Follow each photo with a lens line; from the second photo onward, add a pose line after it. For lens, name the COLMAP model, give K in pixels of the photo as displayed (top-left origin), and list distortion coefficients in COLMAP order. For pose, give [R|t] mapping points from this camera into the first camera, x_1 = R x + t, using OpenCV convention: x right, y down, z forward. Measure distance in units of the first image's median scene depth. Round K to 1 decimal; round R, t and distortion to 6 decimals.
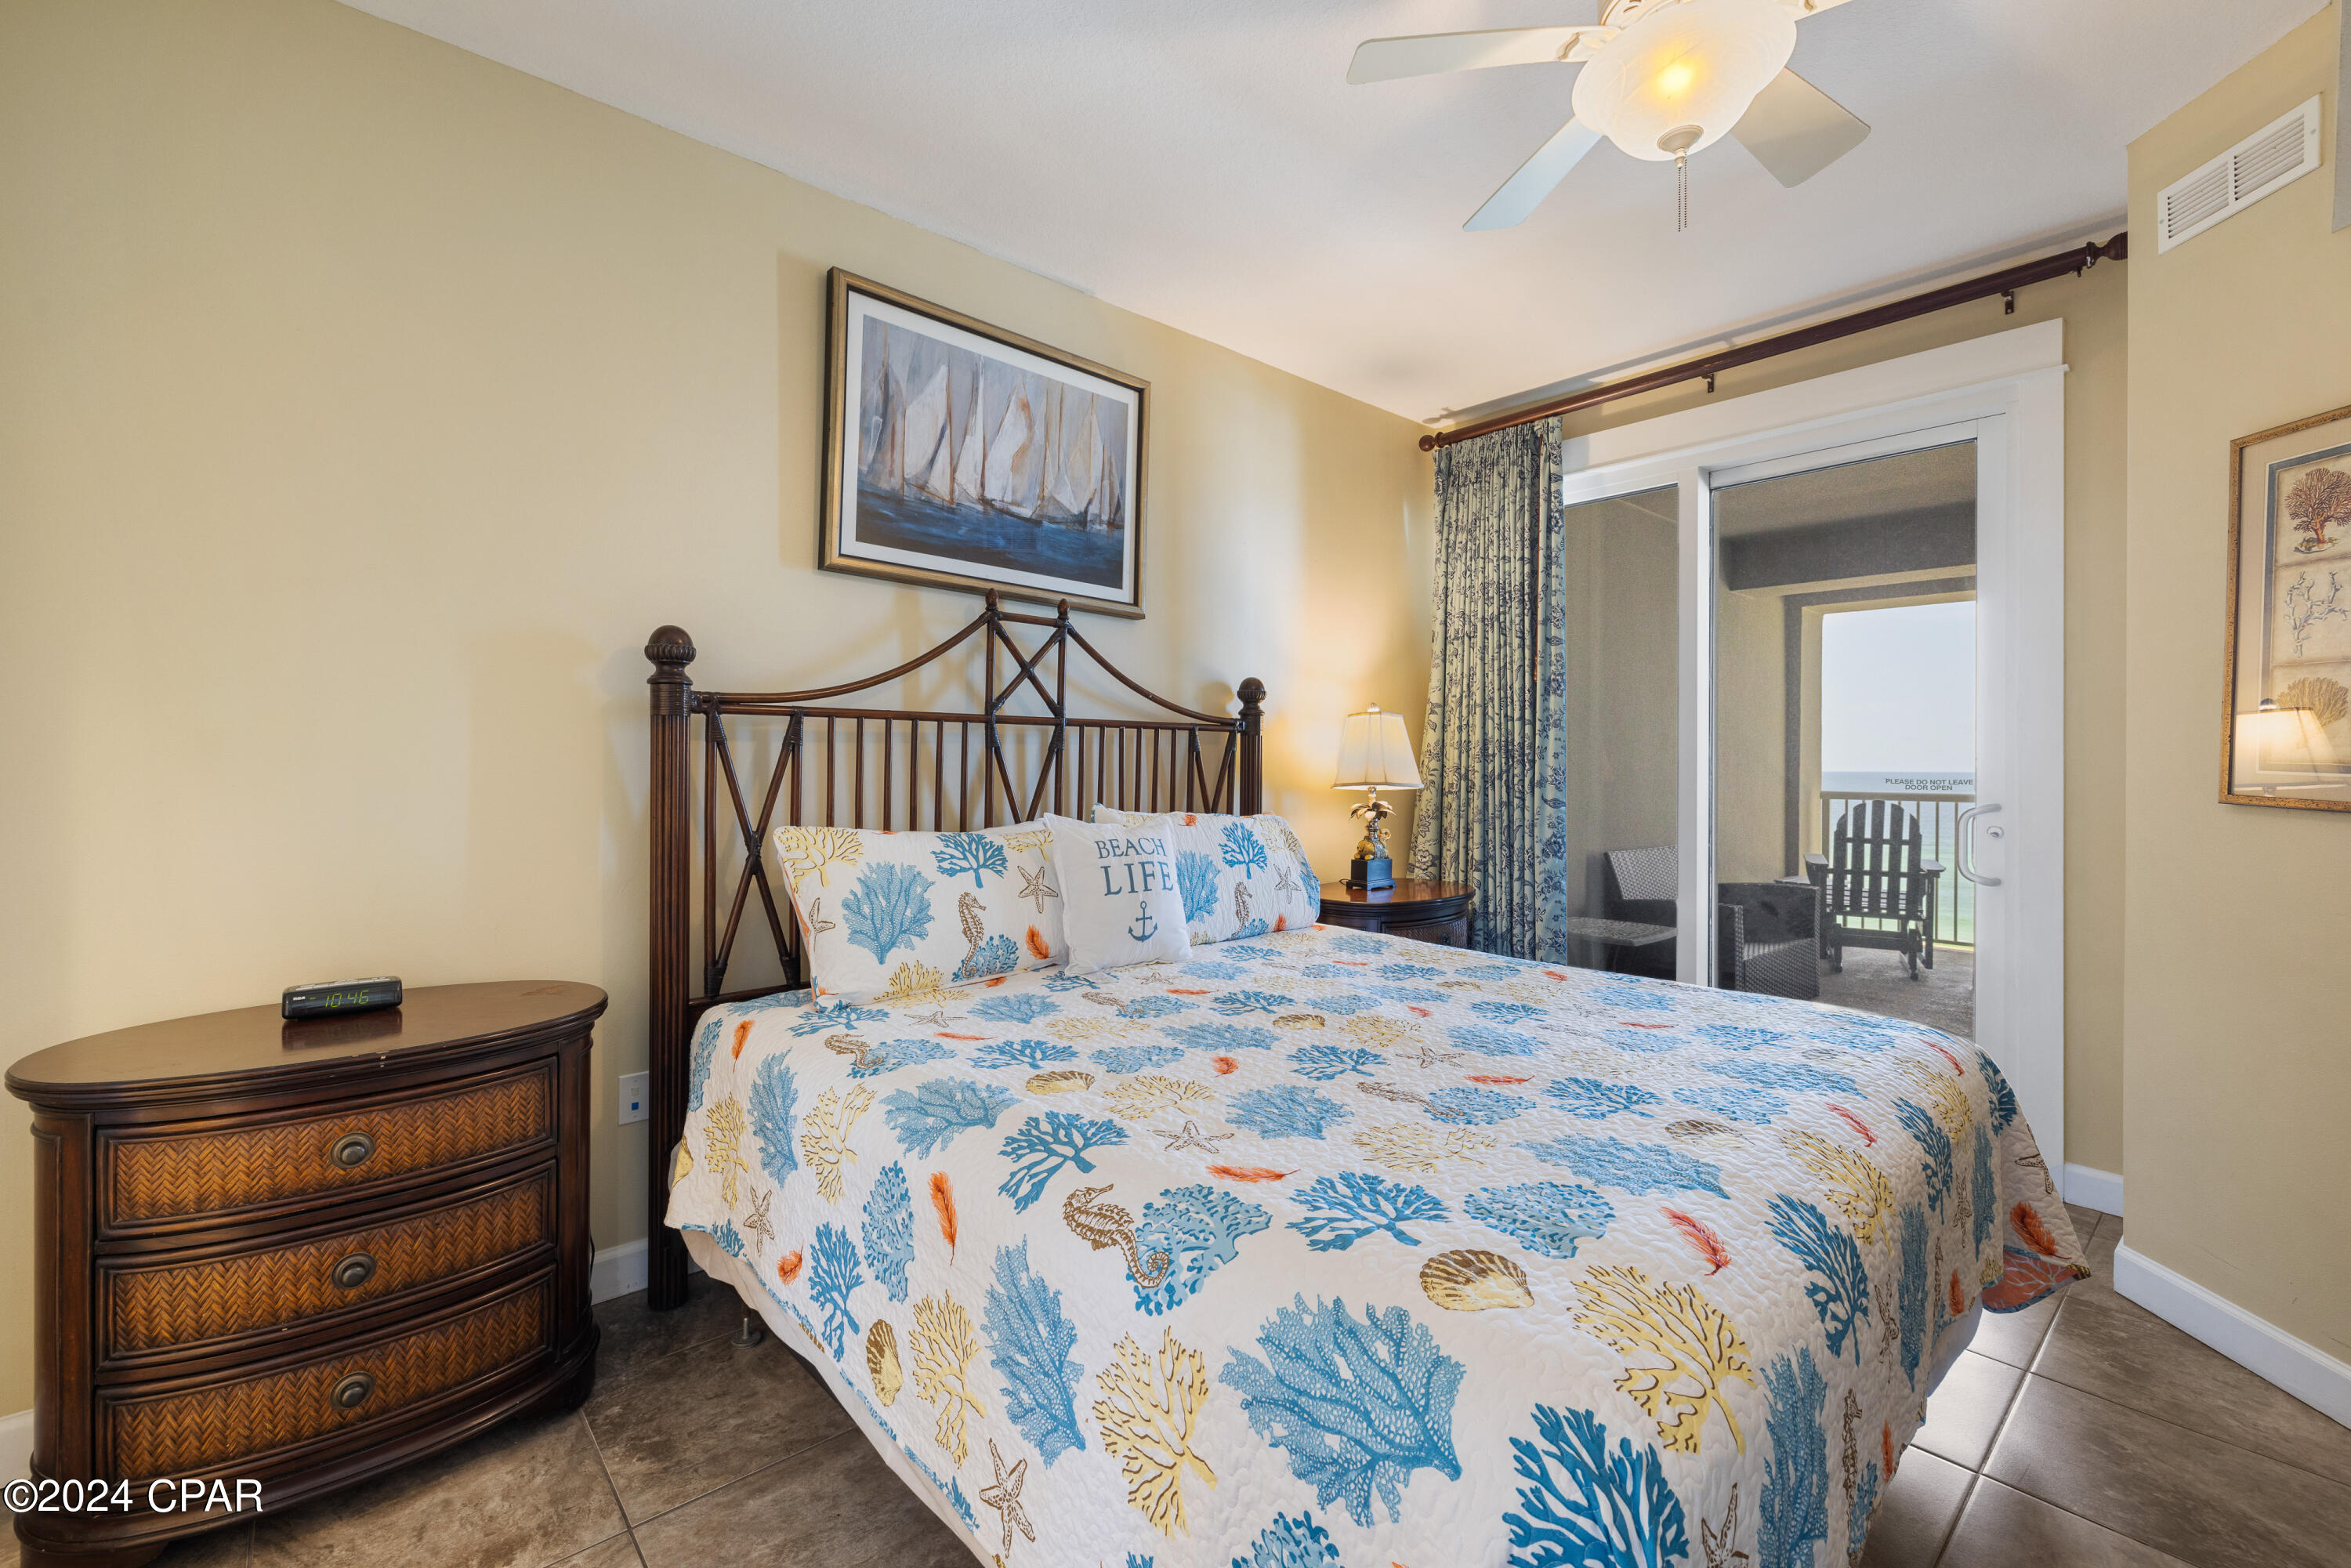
lens RADIAL K [[1008.5, 0, 1172.7], [0, 1008.5, 752.2], [0, 0, 1]] dist [-0.000254, 0.000837]
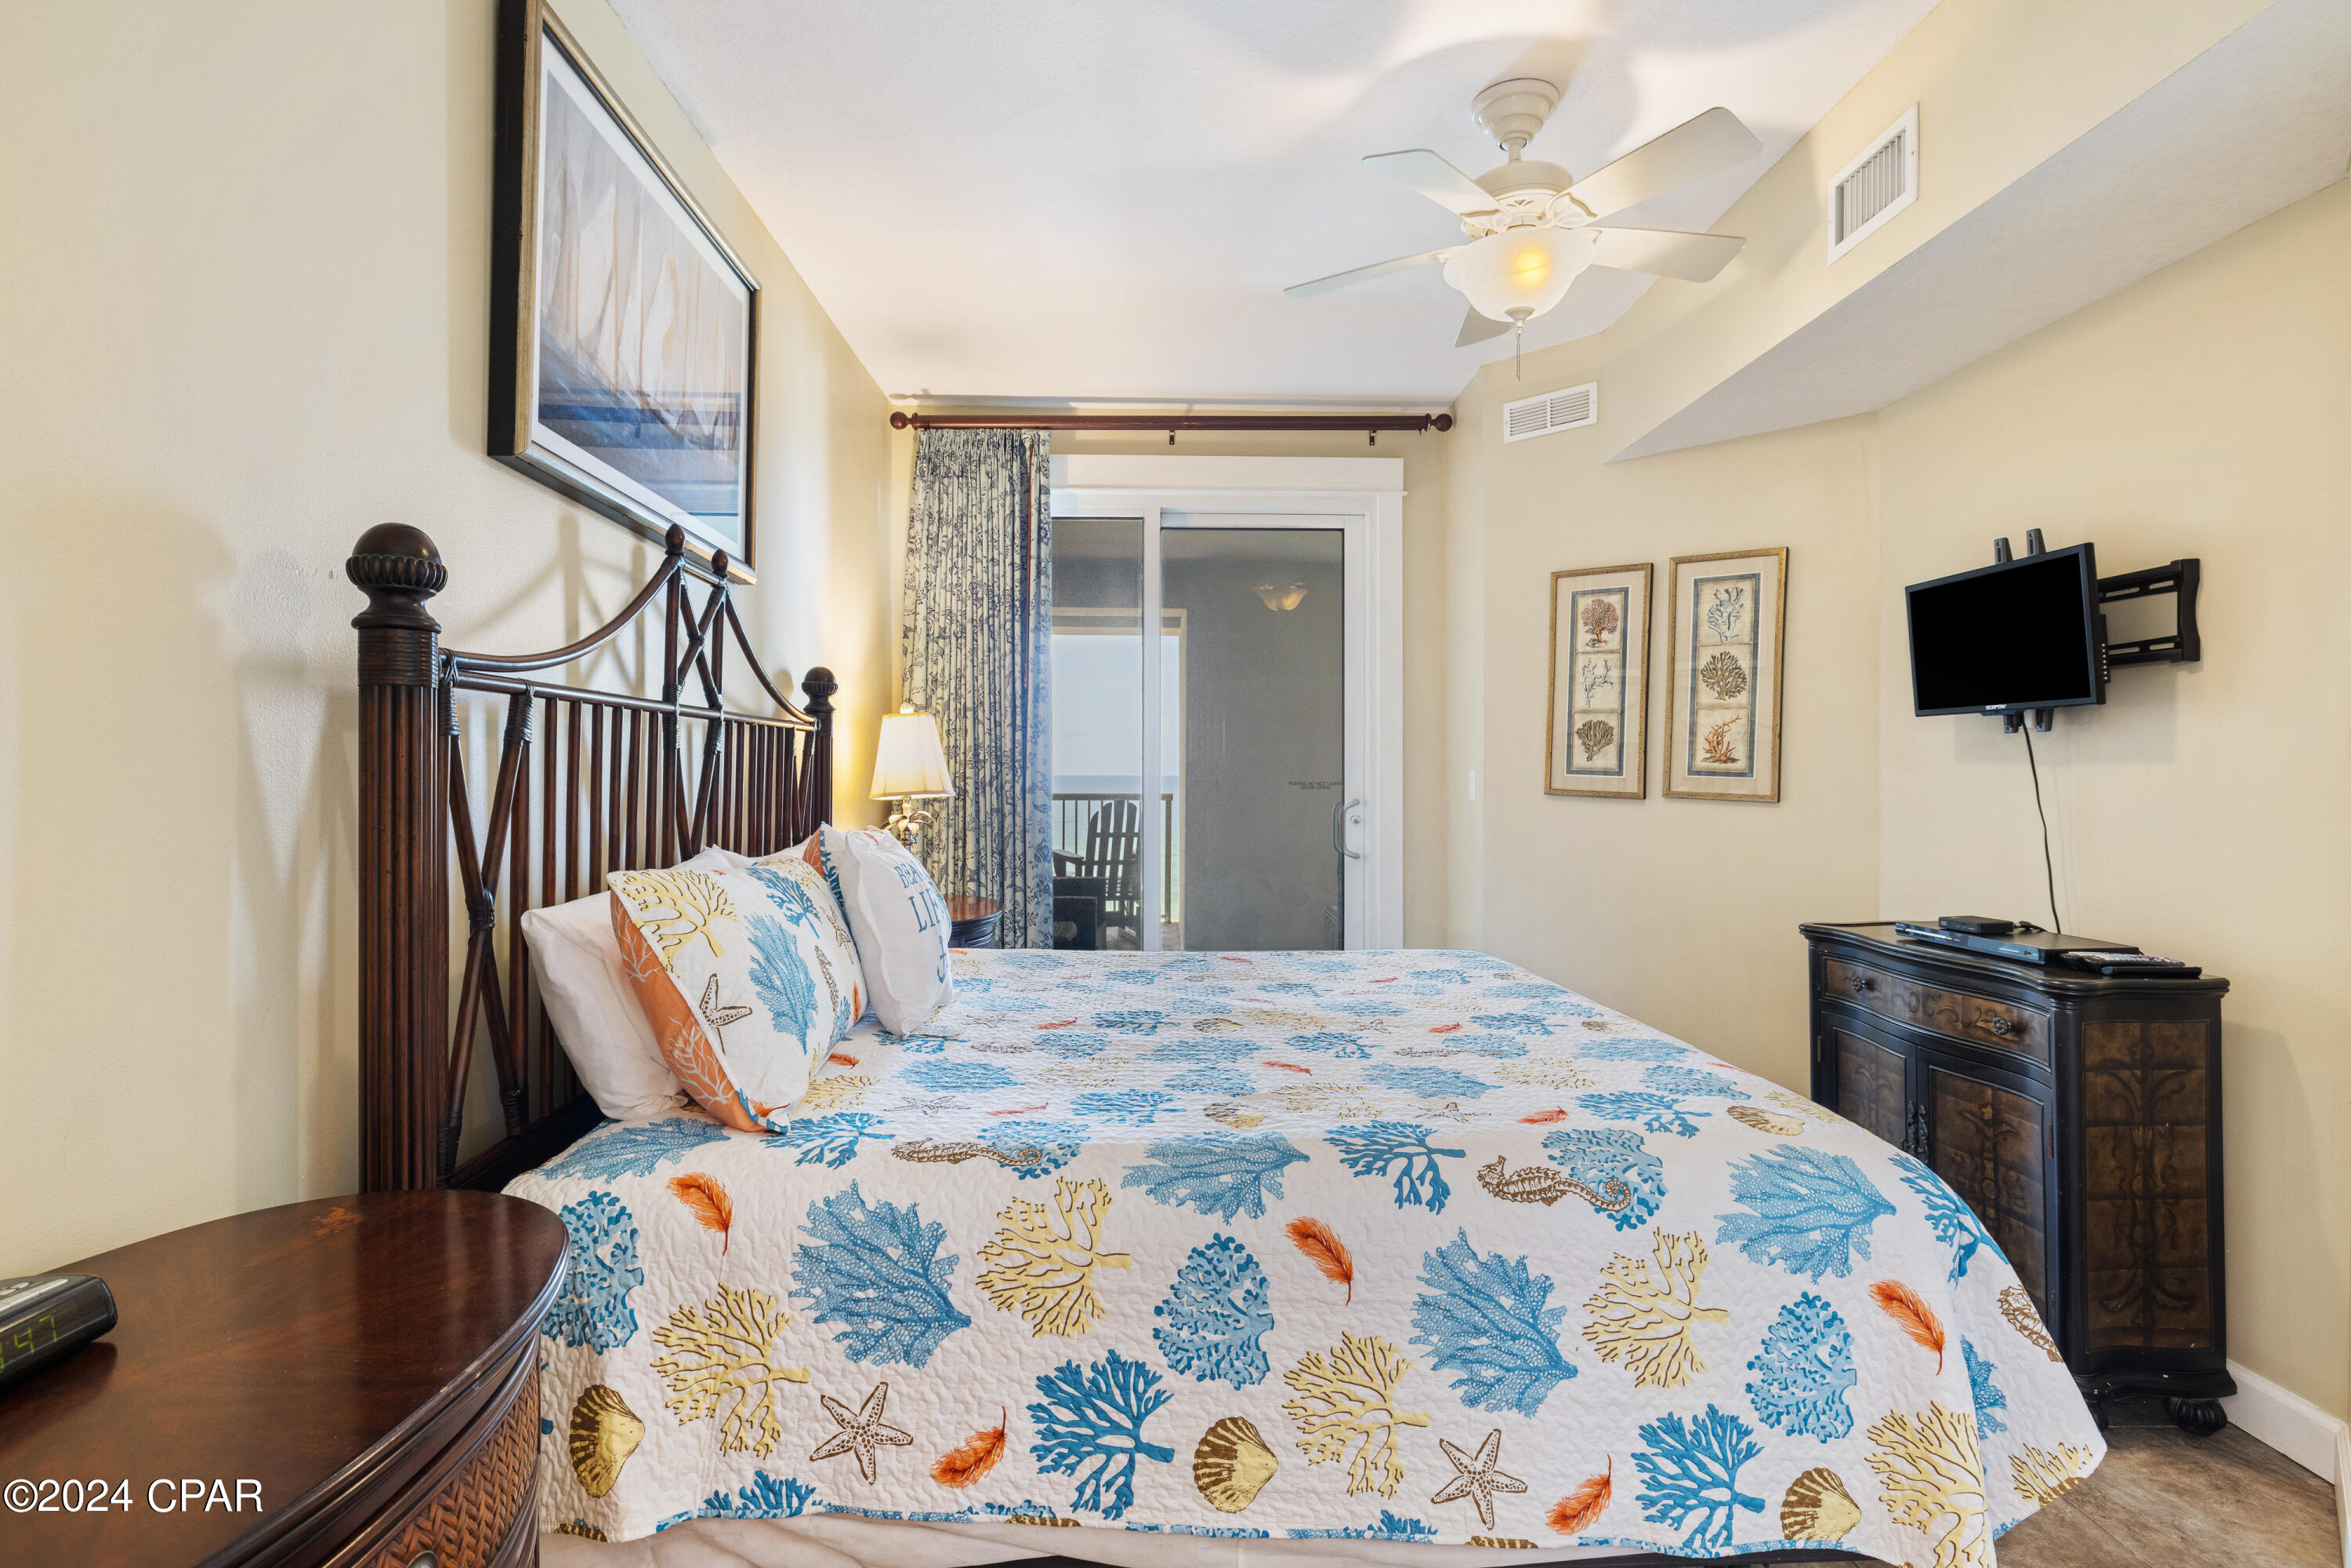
lens RADIAL K [[1147.0, 0, 1148.4], [0, 1147.0, 756.1], [0, 0, 1]] dist [-0.005762, 0.001578]
pose [[0.639628, 0.007785, 0.768645, -0.801746], [-0.008469, 0.999959, -0.003081, 0.000273], [-0.768638, -0.004539, 0.639668, 0.315015]]
